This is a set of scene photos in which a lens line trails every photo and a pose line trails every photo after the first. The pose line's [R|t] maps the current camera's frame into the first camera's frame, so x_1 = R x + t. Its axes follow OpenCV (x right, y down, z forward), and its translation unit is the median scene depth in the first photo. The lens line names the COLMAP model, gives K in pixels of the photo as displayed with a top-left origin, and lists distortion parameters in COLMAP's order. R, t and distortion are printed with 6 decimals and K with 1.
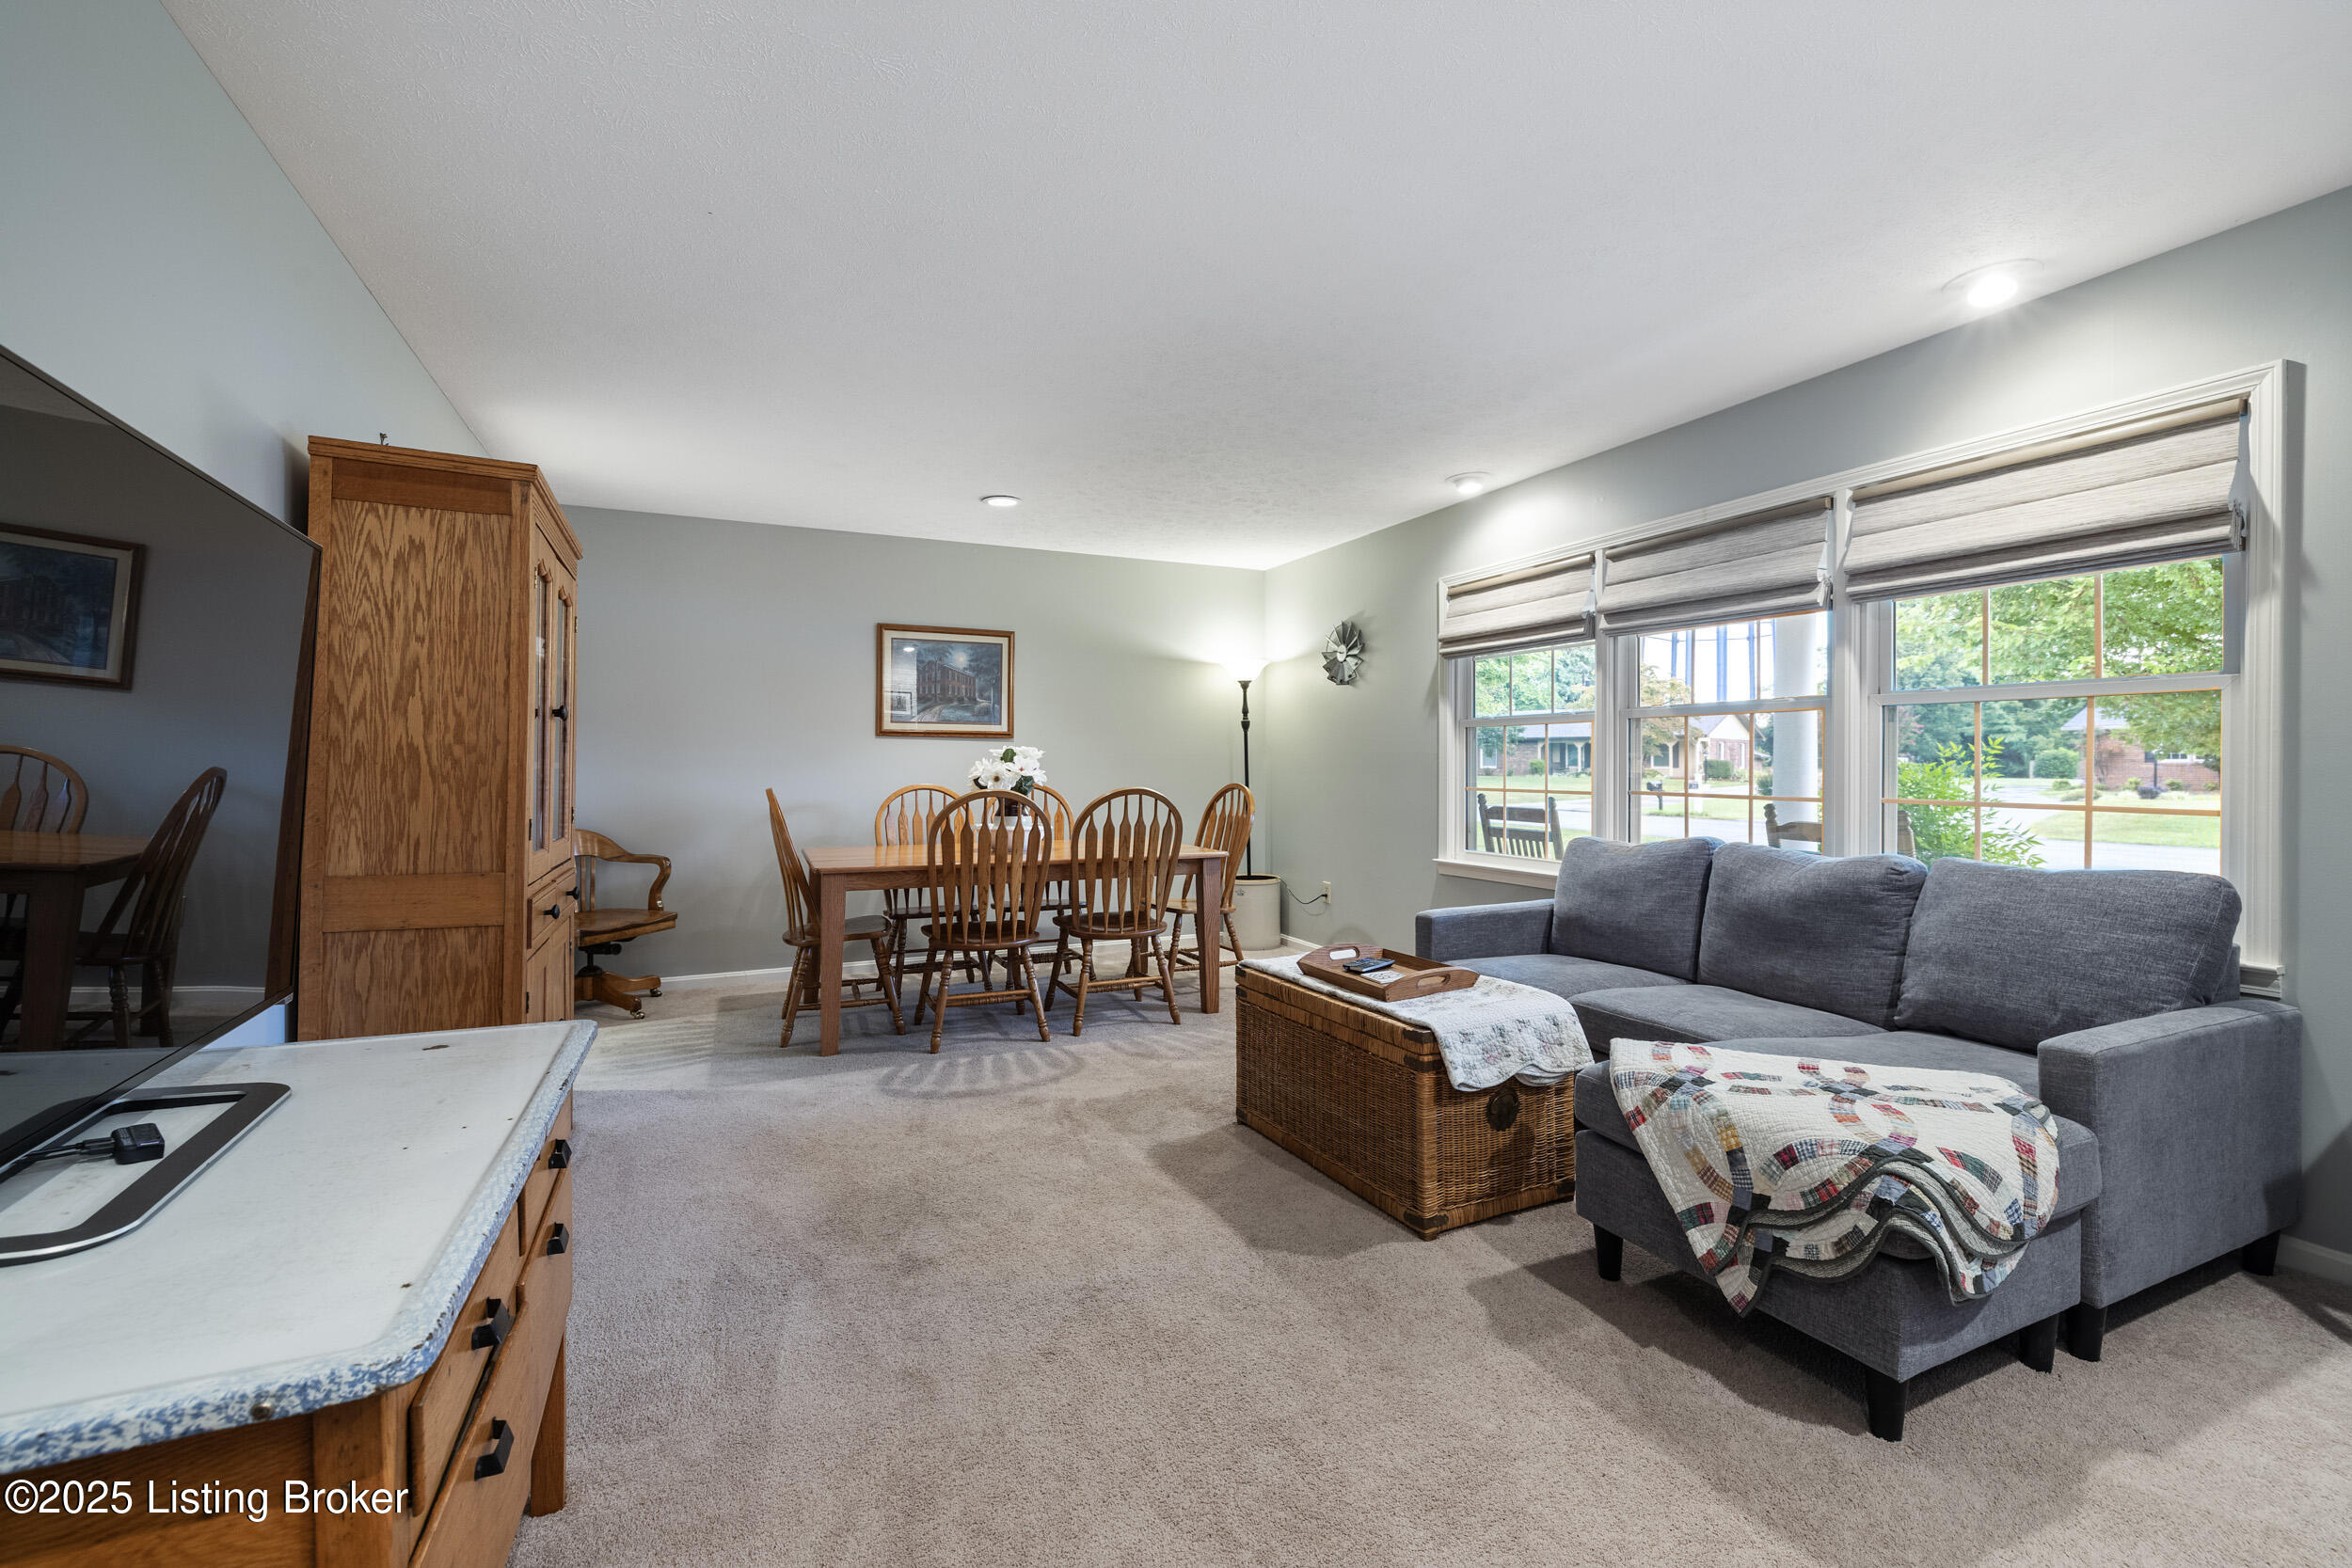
lens RADIAL K [[1000.0, 0, 1195.4], [0, 1000.0, 771.0], [0, 0, 1]] dist [0.000270, -0.000081]
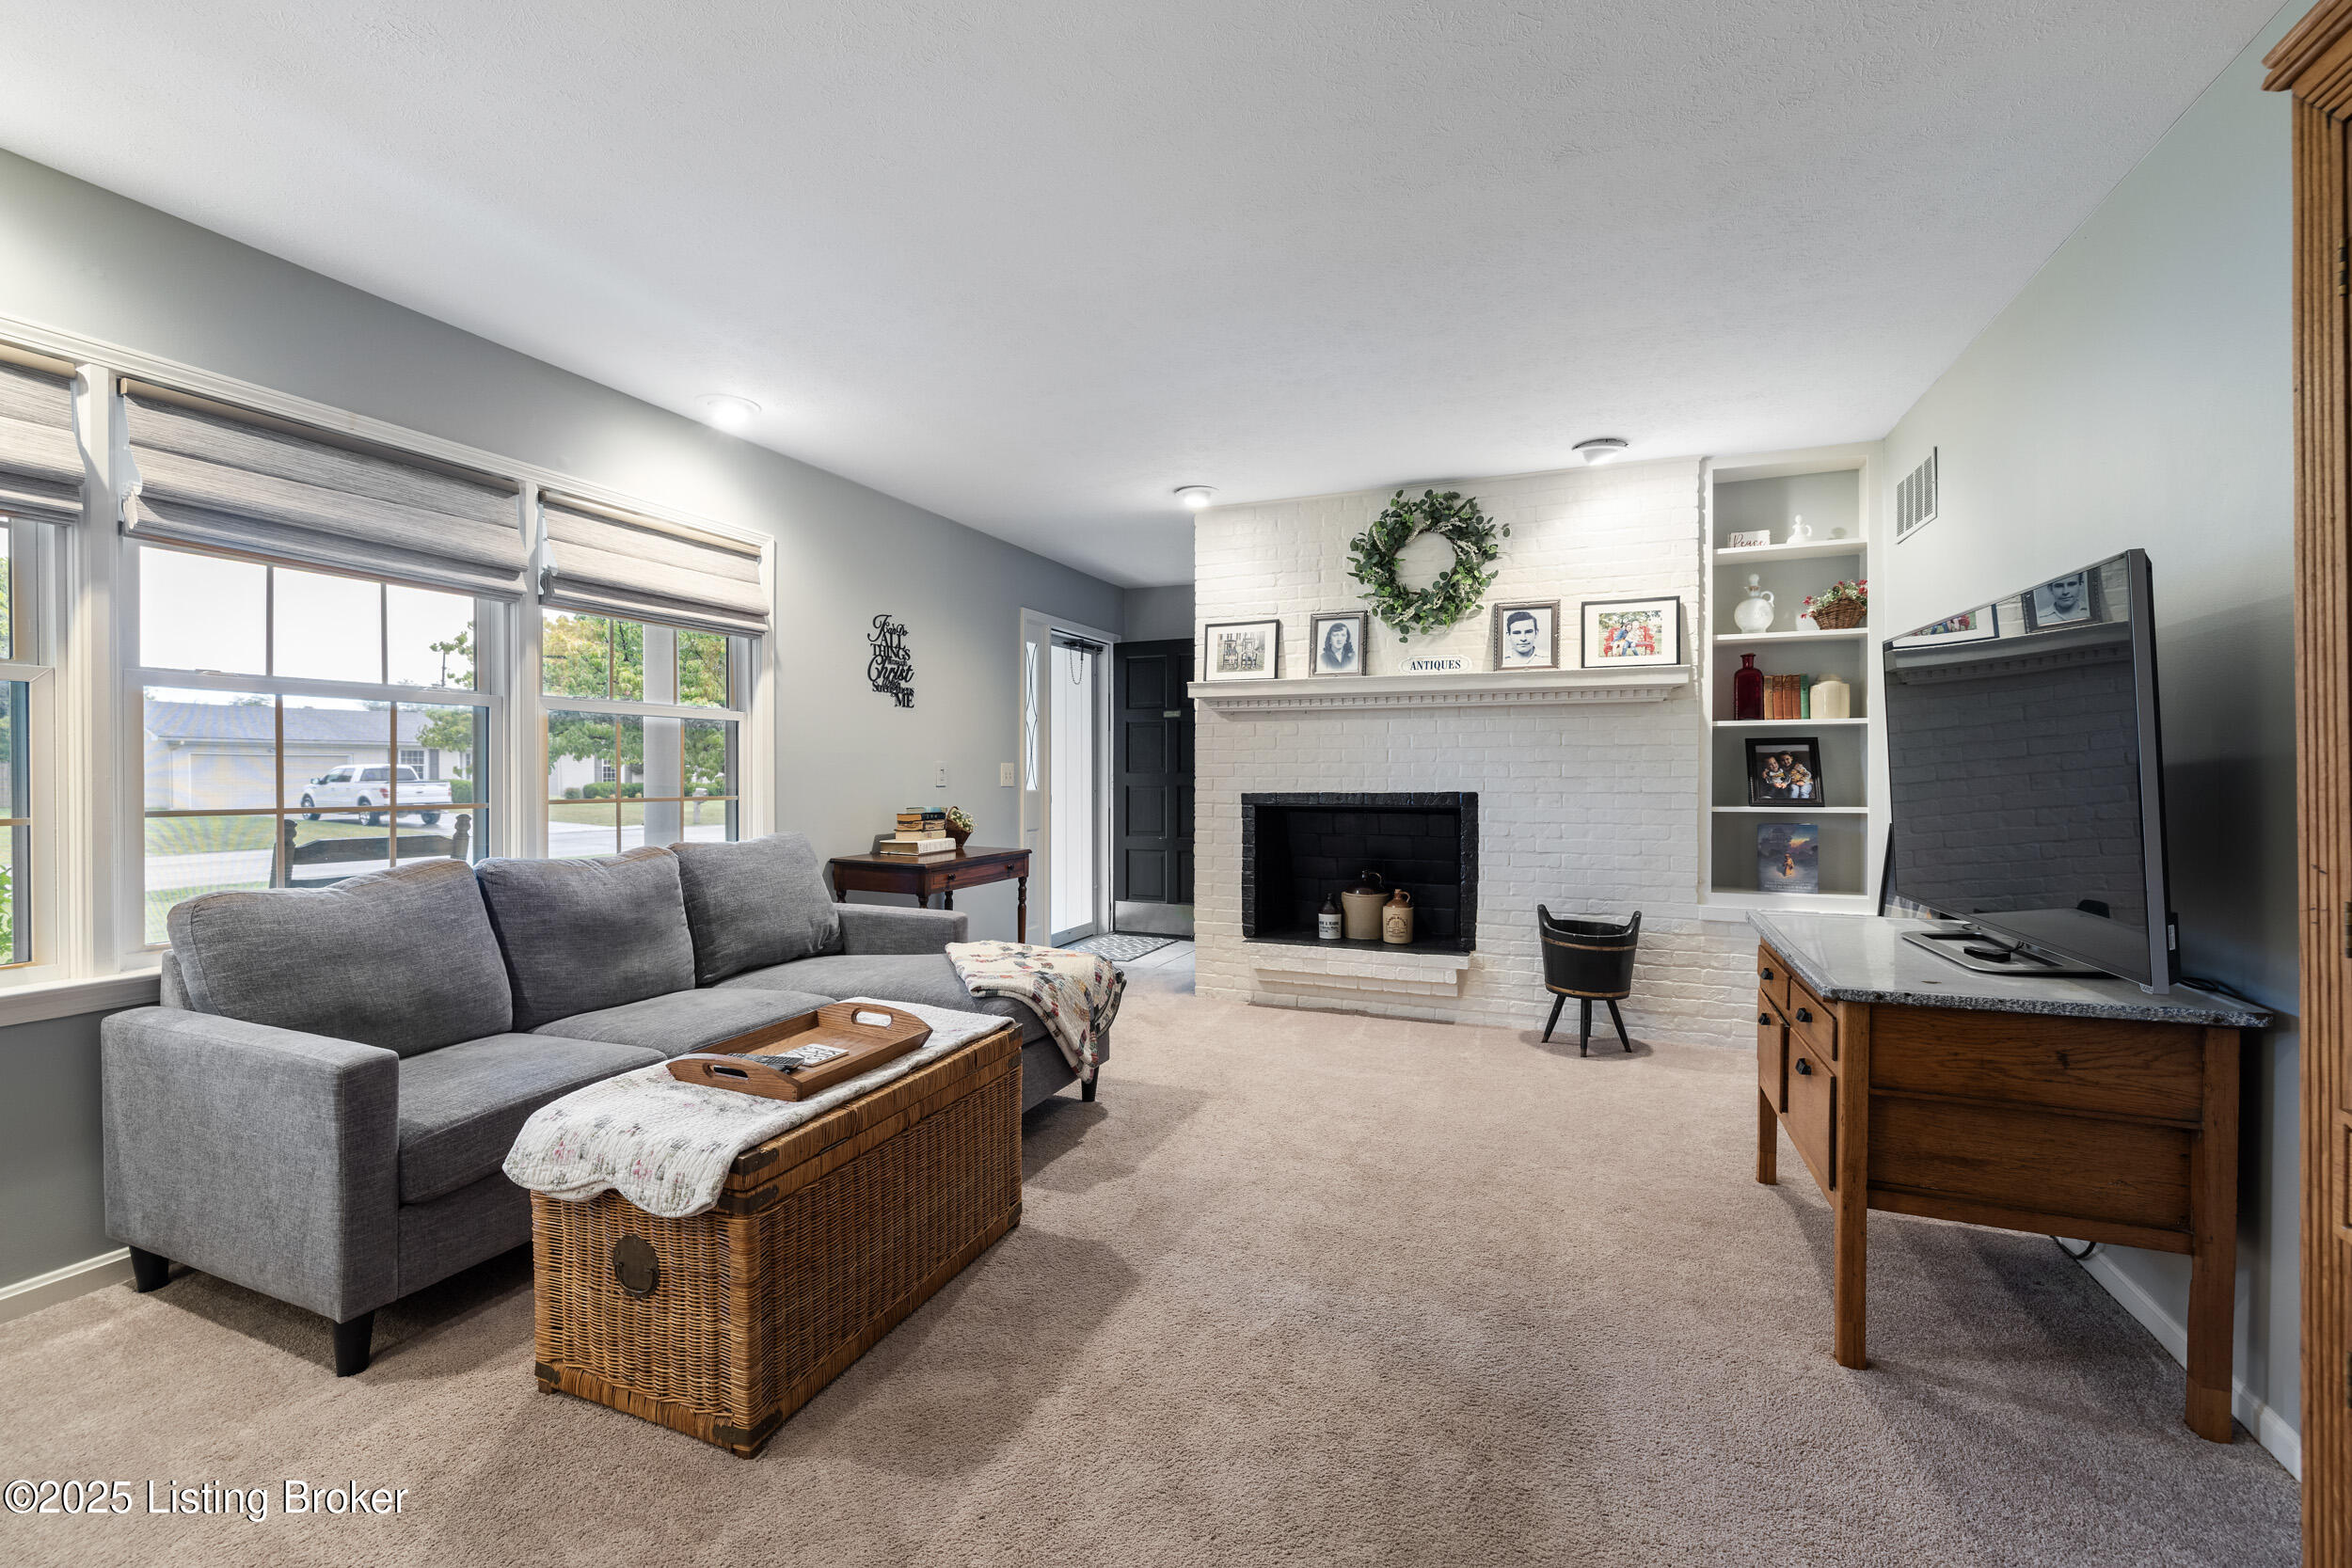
lens RADIAL K [[1000.0, 0, 1190.6], [0, 1000.0, 777.2], [0, 0, 1]] dist [0.000270, -0.000081]
pose [[-0.686458, -0.005183, 0.727151, -0.349086], [0.002587, 0.999951, 0.009570, -0.003000], [-0.727165, 0.008451, -0.686411, 0.851338]]
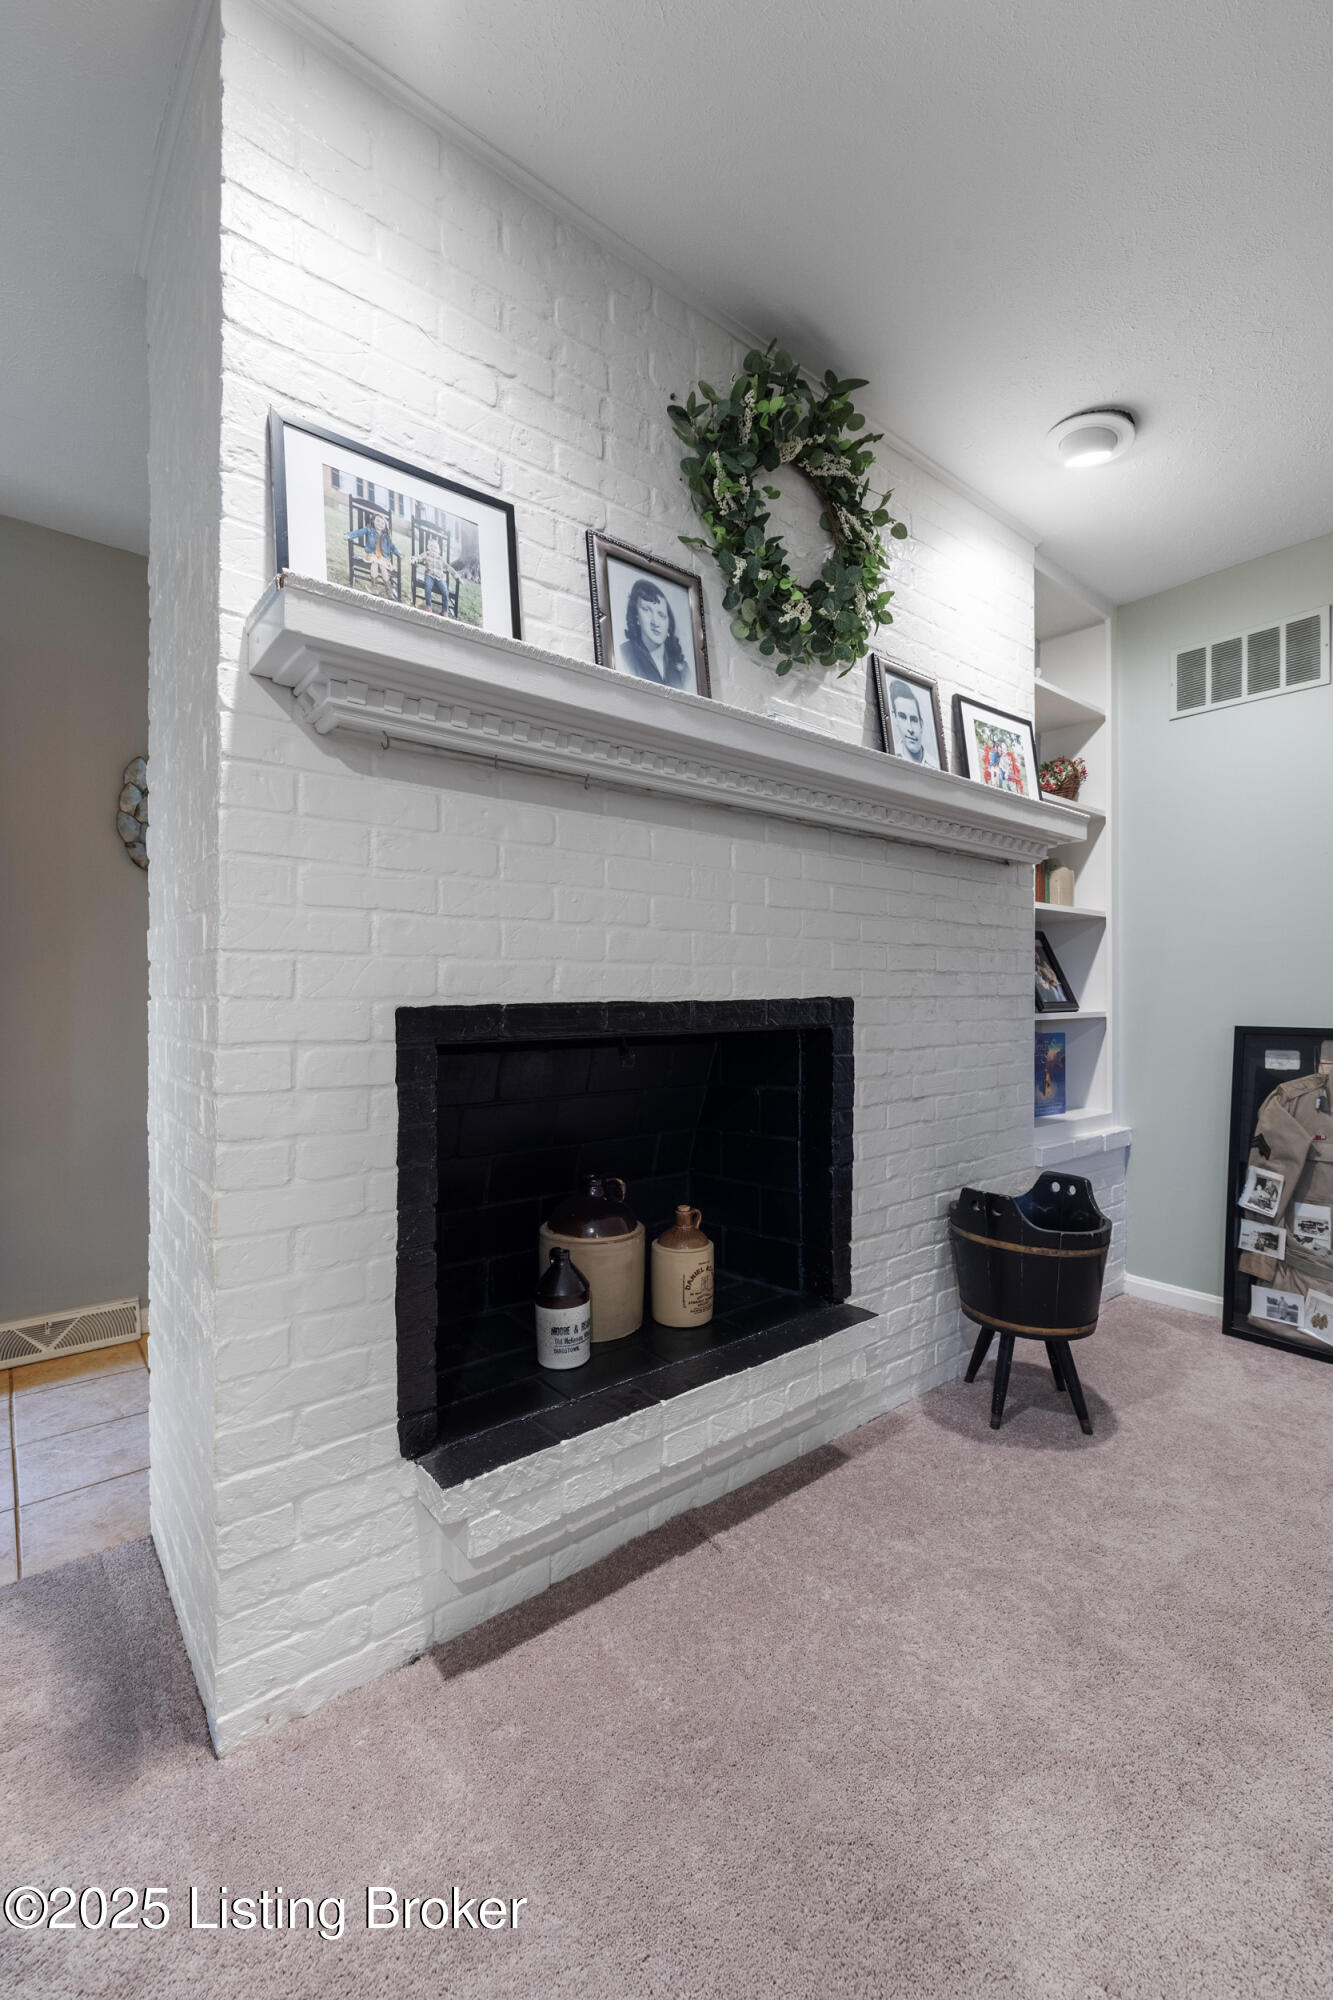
lens RADIAL K [[838.5, 0, 693.6], [0, 838.5, 988.1], [0, 0, 1]] dist [-0.001474, -0.000171]
pose [[-0.970008, -0.001537, -0.243066, 0.382137], [0.000016, 0.999980, -0.006390, 0.020703], [0.243071, -0.006203, -0.969989, 0.361983]]
